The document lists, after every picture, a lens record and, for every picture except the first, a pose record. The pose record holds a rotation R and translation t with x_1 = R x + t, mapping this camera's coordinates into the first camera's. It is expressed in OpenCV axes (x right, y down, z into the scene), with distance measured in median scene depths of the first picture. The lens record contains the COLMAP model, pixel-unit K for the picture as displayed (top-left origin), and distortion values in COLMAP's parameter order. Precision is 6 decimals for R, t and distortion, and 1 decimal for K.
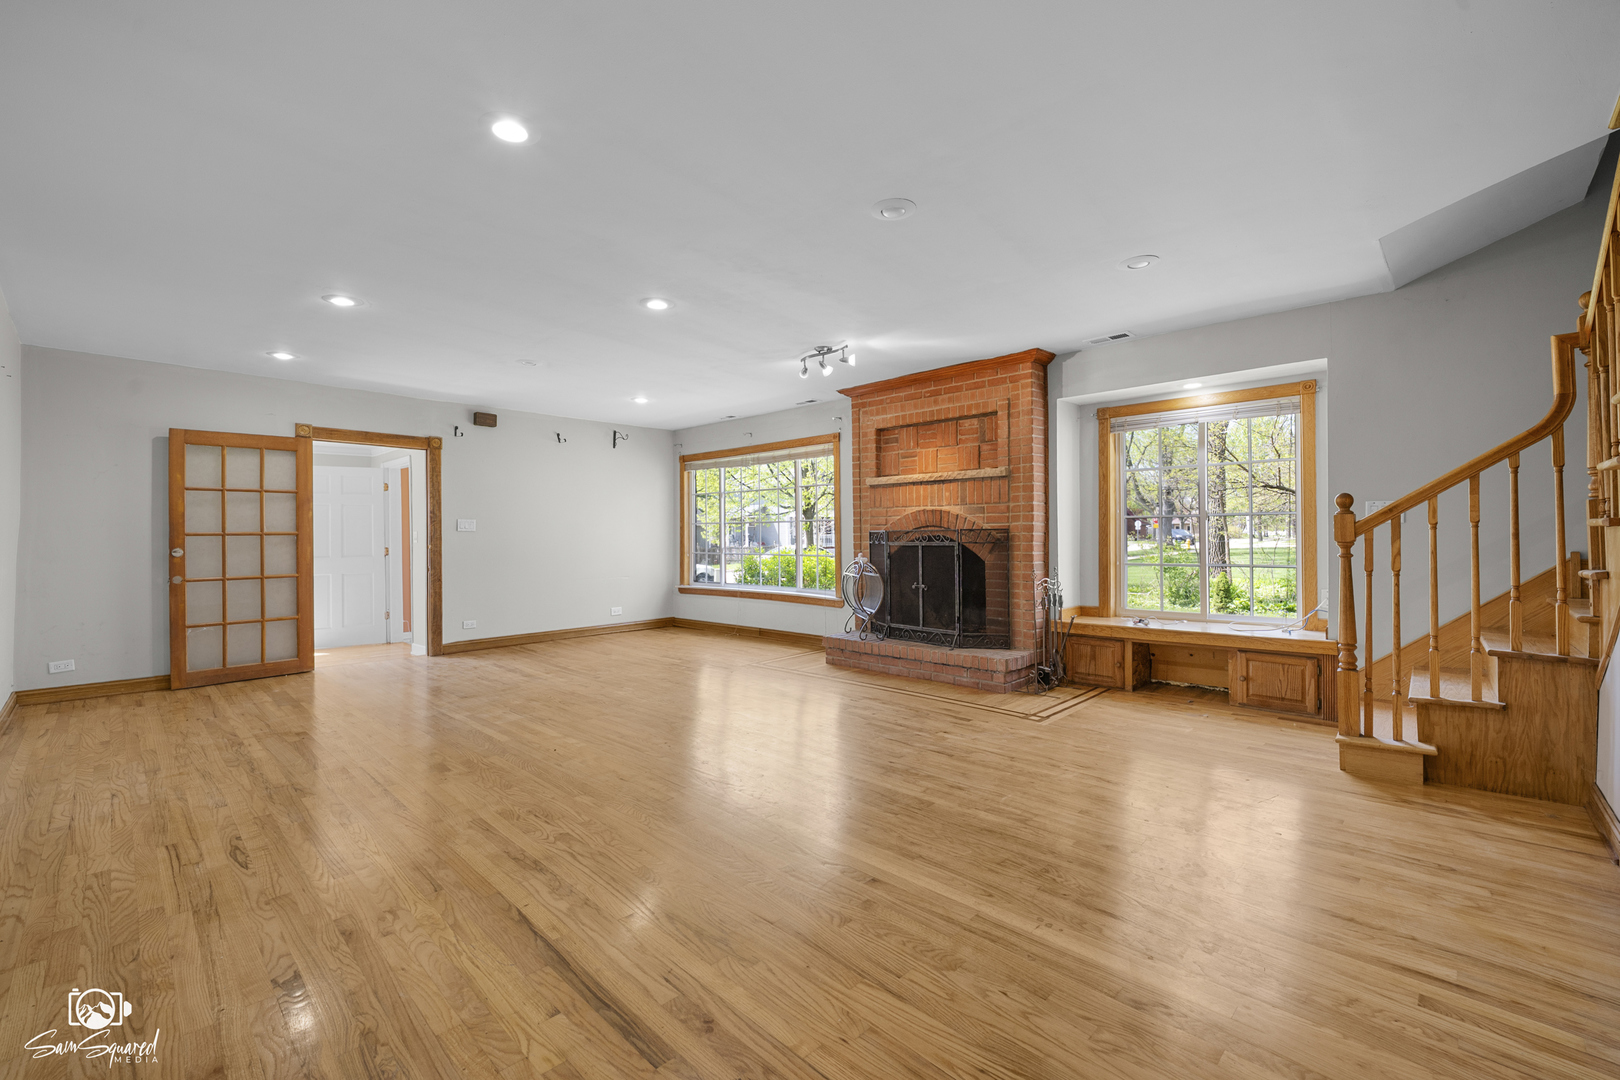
lens RADIAL K [[671.0, 0, 811.1], [0, 671.0, 534.9], [0, 0, 1]] dist [-0.012719, 0.002168]
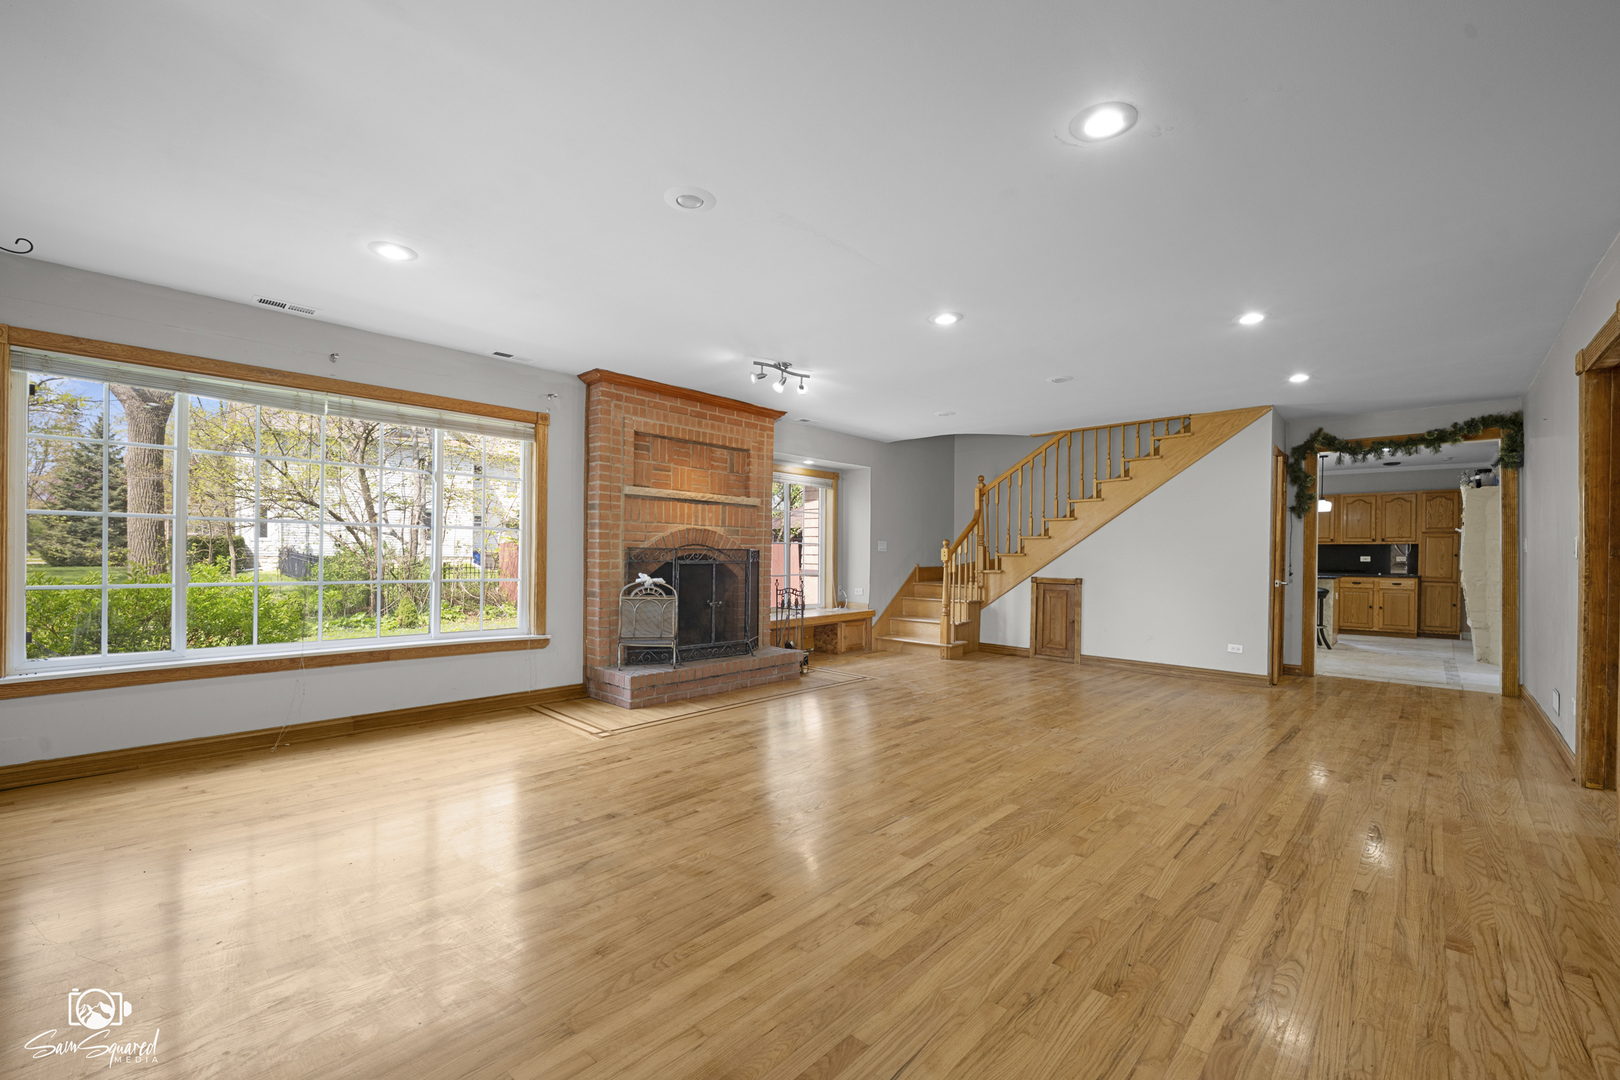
lens RADIAL K [[671.0, 0, 811.6], [0, 671.0, 555.7], [0, 0, 1]] dist [-0.012719, 0.002168]
pose [[-0.007239, 0.007917, 0.999942, -0.853498], [-0.014505, 0.999863, -0.008021, 0.009530], [-0.999869, -0.014563, -0.007123, 0.846335]]
